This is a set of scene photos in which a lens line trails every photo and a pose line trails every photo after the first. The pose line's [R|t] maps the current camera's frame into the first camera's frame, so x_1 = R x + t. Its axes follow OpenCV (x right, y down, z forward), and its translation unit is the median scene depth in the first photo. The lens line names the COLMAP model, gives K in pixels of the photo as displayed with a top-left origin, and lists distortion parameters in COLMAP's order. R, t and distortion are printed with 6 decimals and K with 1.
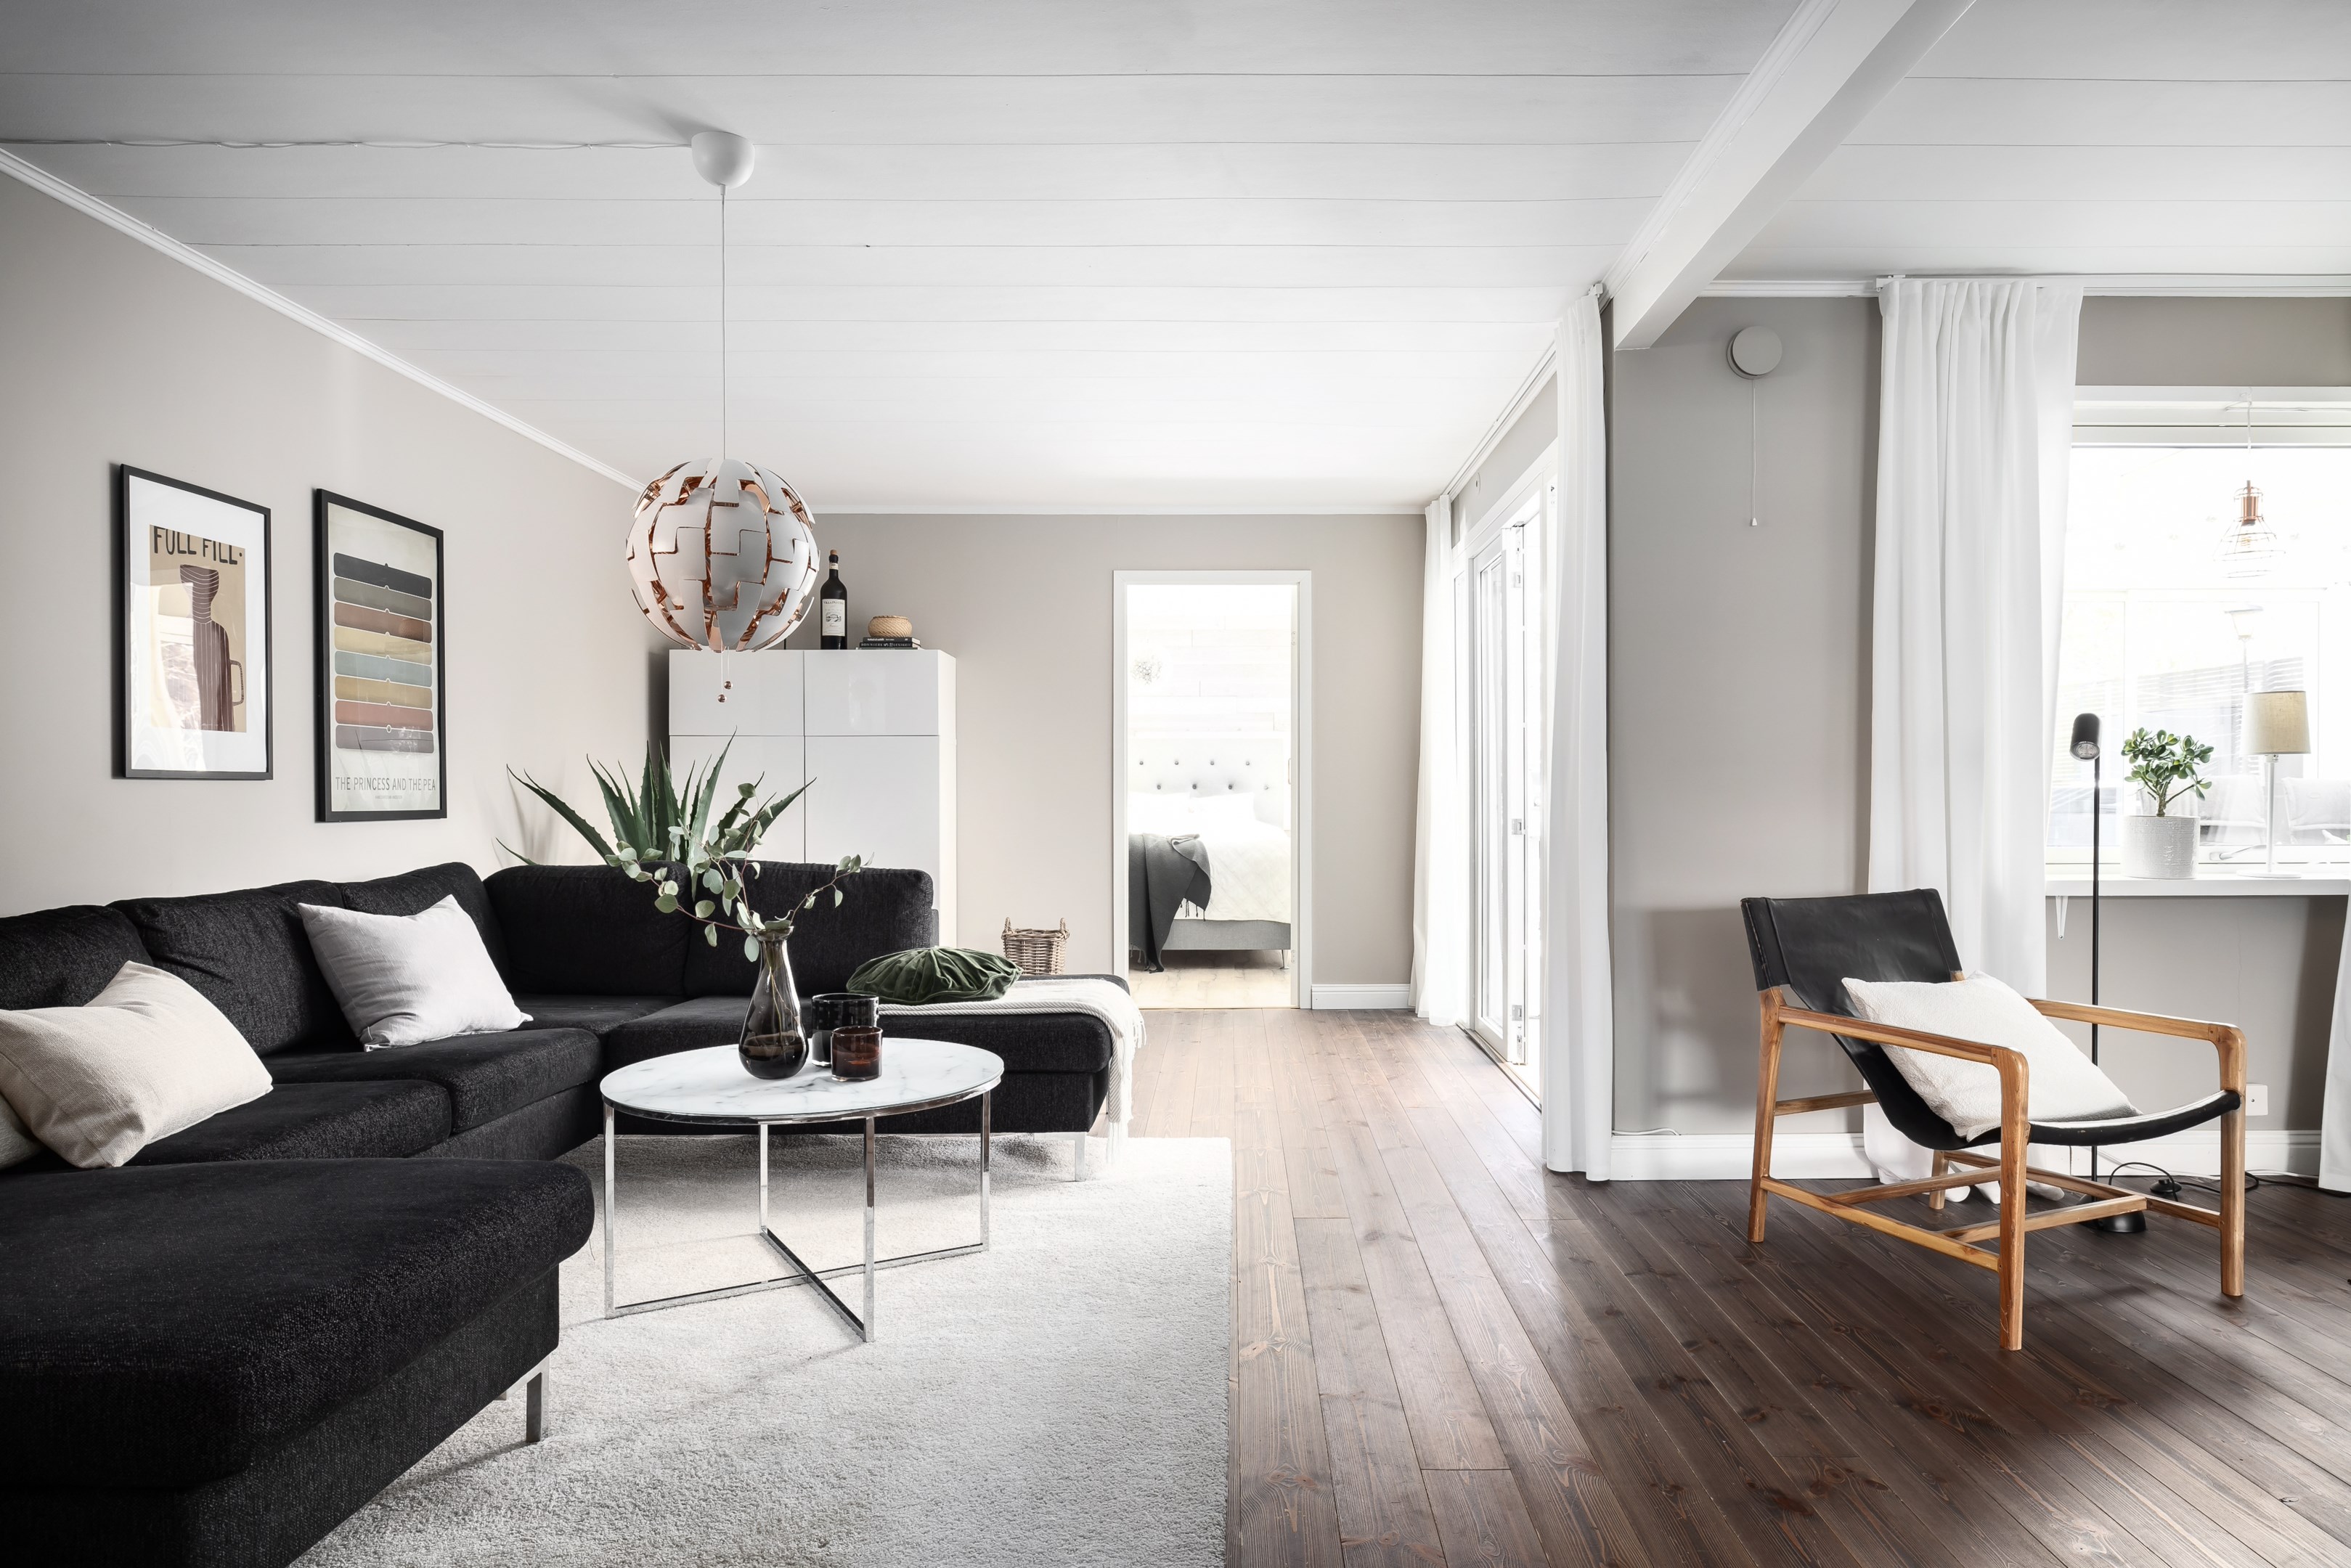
lens RADIAL K [[1425.3, 0, 1186.0], [0, 1425.3, 784.7], [0, 0, 1]] dist [-0.000592, 0.000044]
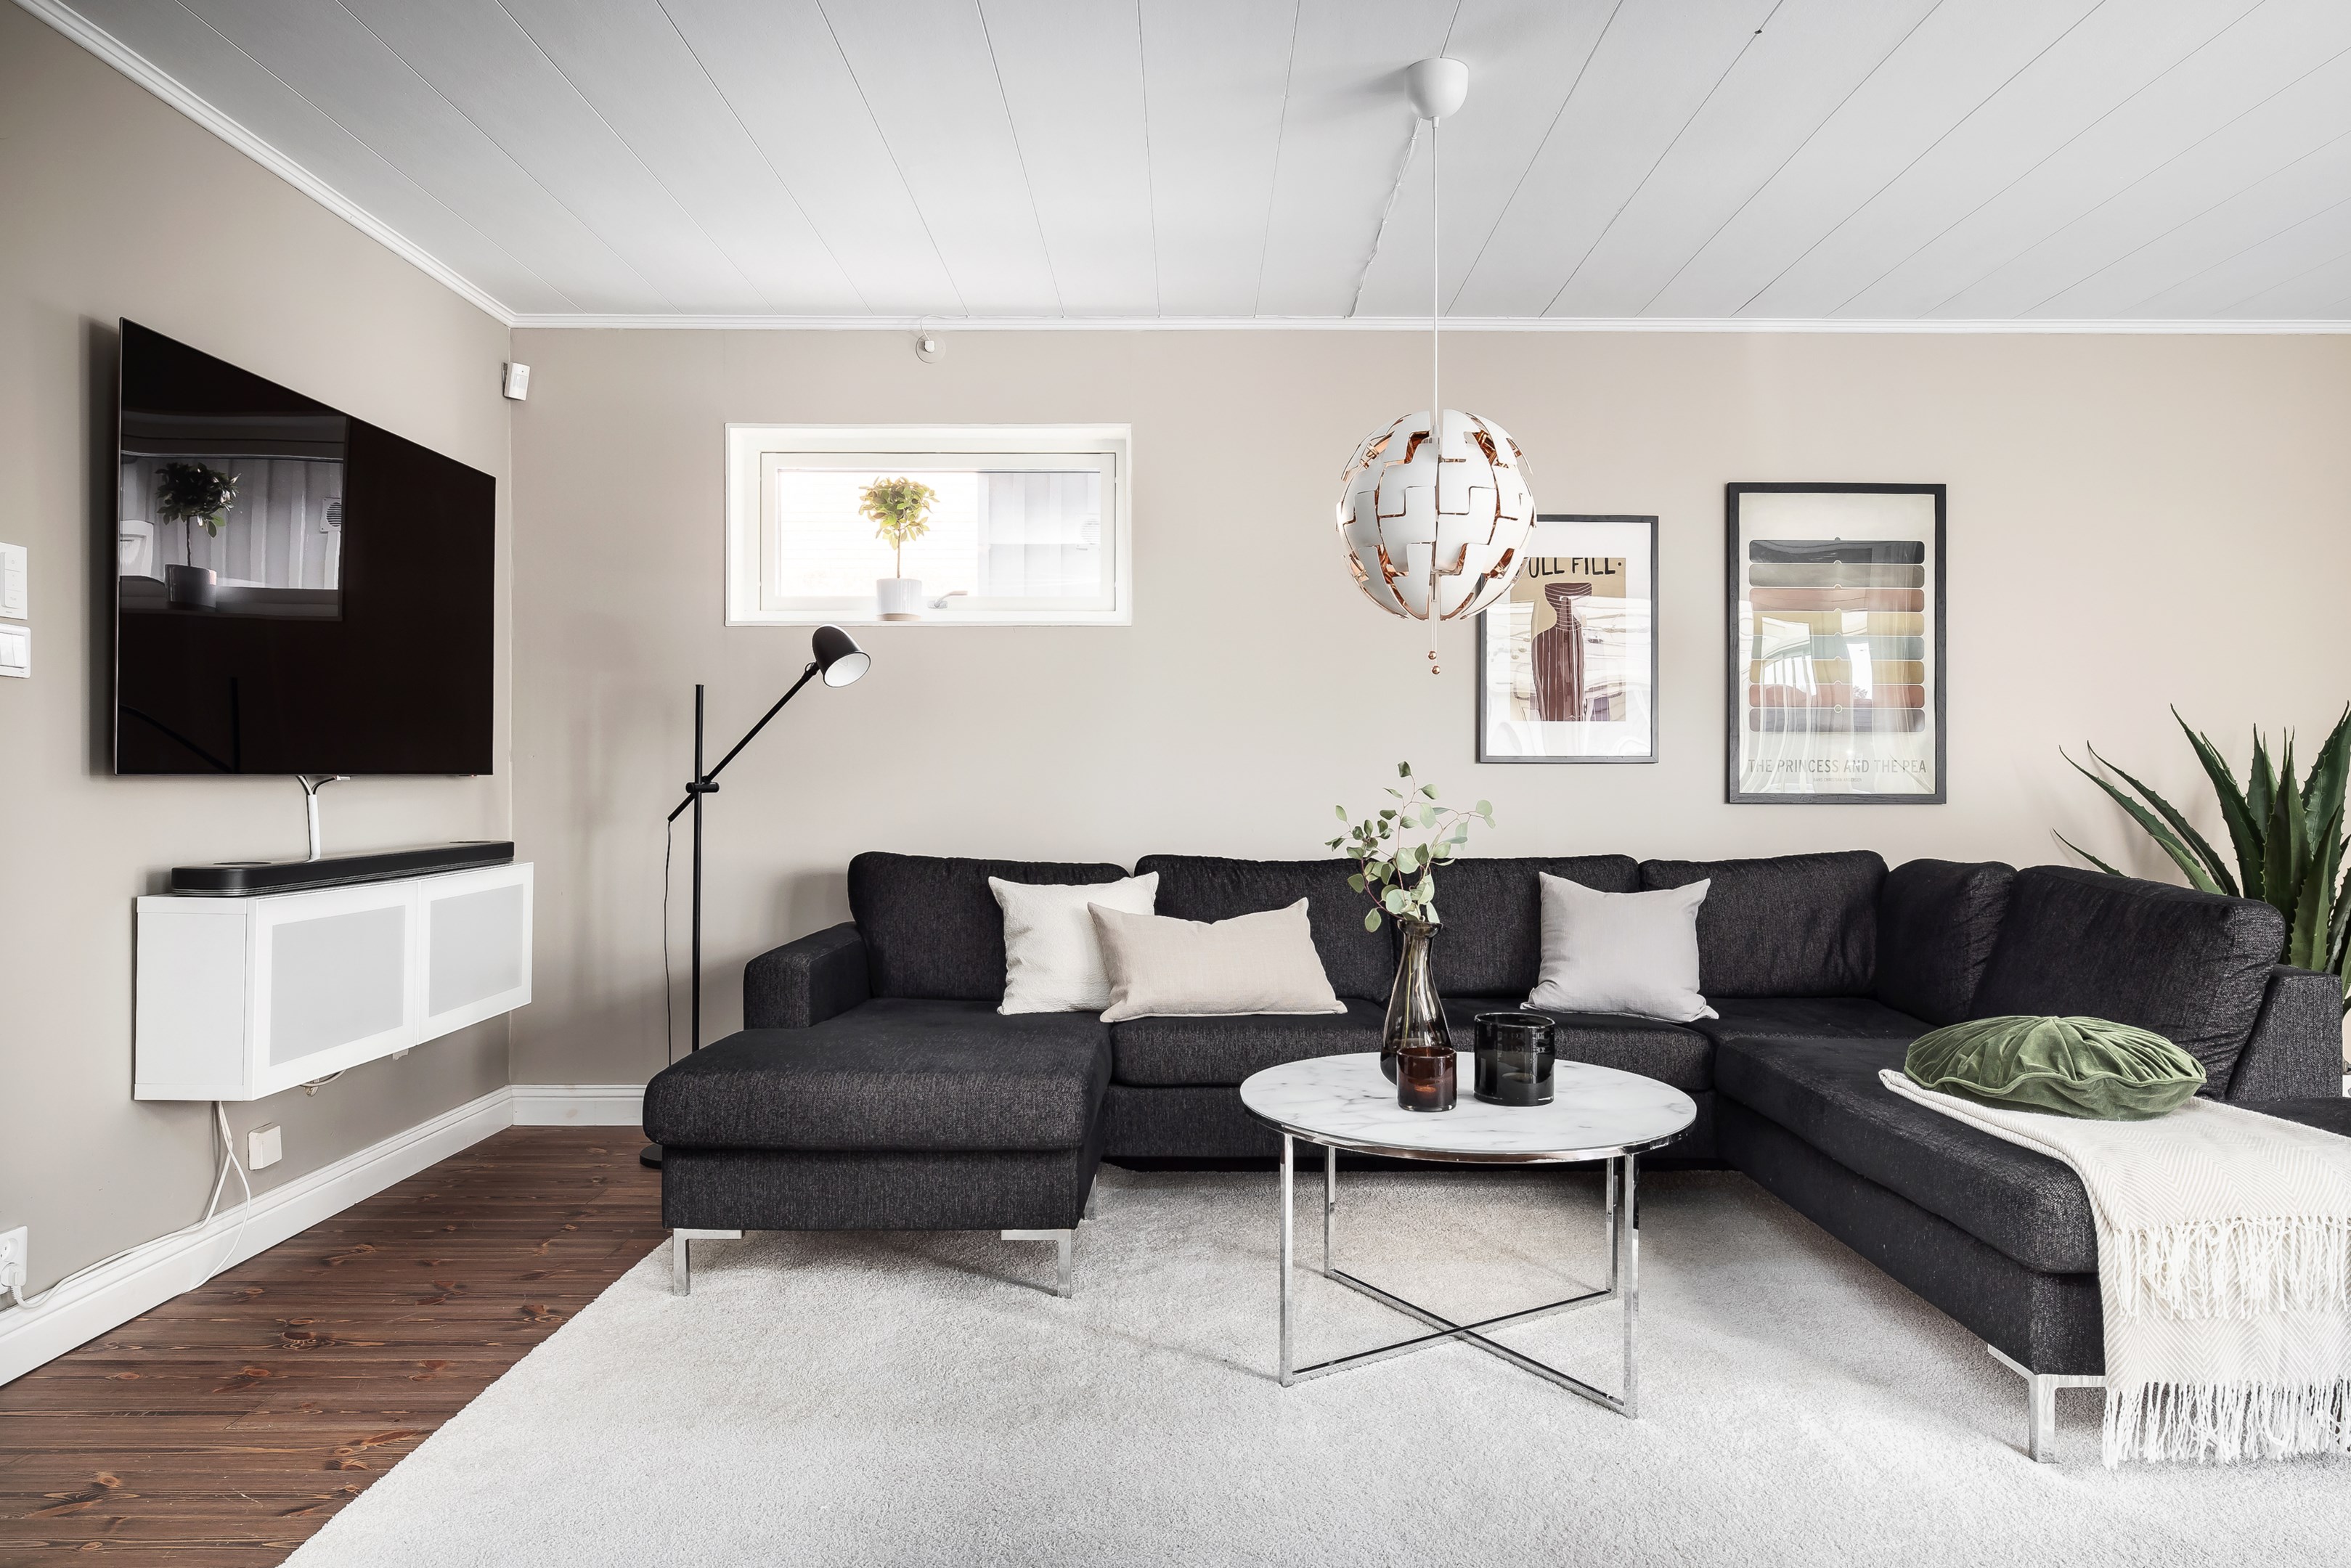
lens RADIAL K [[1425.3, 0, 1186.0], [0, 1425.3, 784.7], [0, 0, 1]] dist [-0.000592, 0.000044]
pose [[0.044024, 0.003770, -0.999023, 0.454634], [0.004301, 0.999983, 0.003963, 0.007557], [0.999021, -0.004472, 0.044007, 0.614407]]
